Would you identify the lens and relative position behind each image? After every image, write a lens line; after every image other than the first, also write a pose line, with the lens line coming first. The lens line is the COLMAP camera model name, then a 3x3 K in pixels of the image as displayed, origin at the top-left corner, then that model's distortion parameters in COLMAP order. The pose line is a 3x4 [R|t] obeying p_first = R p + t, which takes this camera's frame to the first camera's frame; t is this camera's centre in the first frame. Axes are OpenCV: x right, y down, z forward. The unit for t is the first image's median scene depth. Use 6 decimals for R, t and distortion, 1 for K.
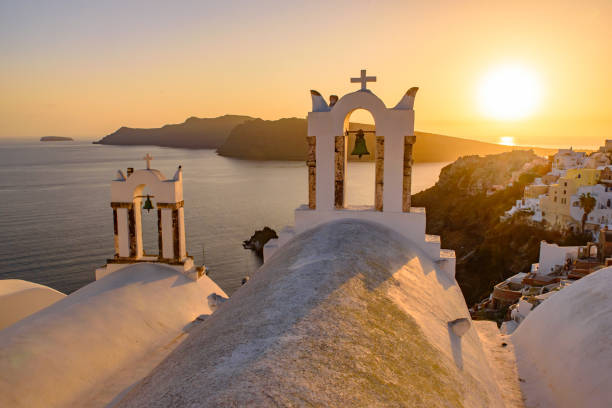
lens RADIAL K [[510.9, 0, 300.2], [0, 510.9, 202.0], [0, 0, 1]] dist [-0.009346, 0.012320]
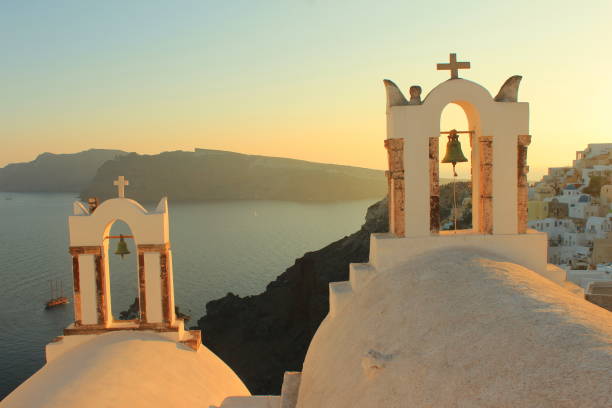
lens RADIAL K [[647.0, 0, 307.9], [0, 647.0, 199.0], [0, 0, 1]] dist [-0.099749, 0.000000]
pose [[0.982607, -0.032739, 0.182788, -0.201727], [0.048436, 0.995448, -0.082081, 0.022304], [-0.179269, 0.089507, 0.979720, 0.076154]]
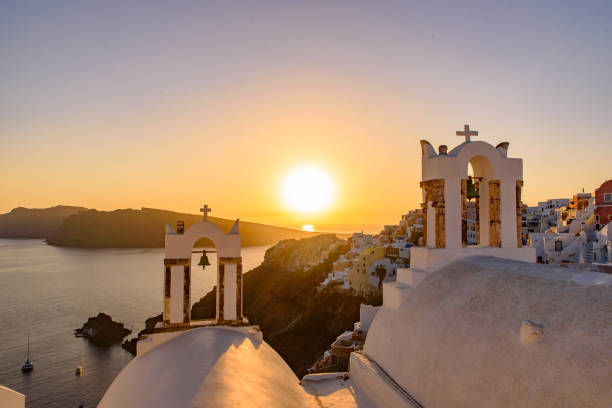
lens RADIAL K [[429.1, 0, 313.4], [0, 429.1, 193.3], [0, 0, 1]] dist [0.024089, -0.002581]
pose [[0.923872, 0.024070, 0.381944, -0.408656], [0.053102, 0.980303, -0.190226, 0.042520], [-0.379000, 0.196027, 0.904396, 0.204957]]
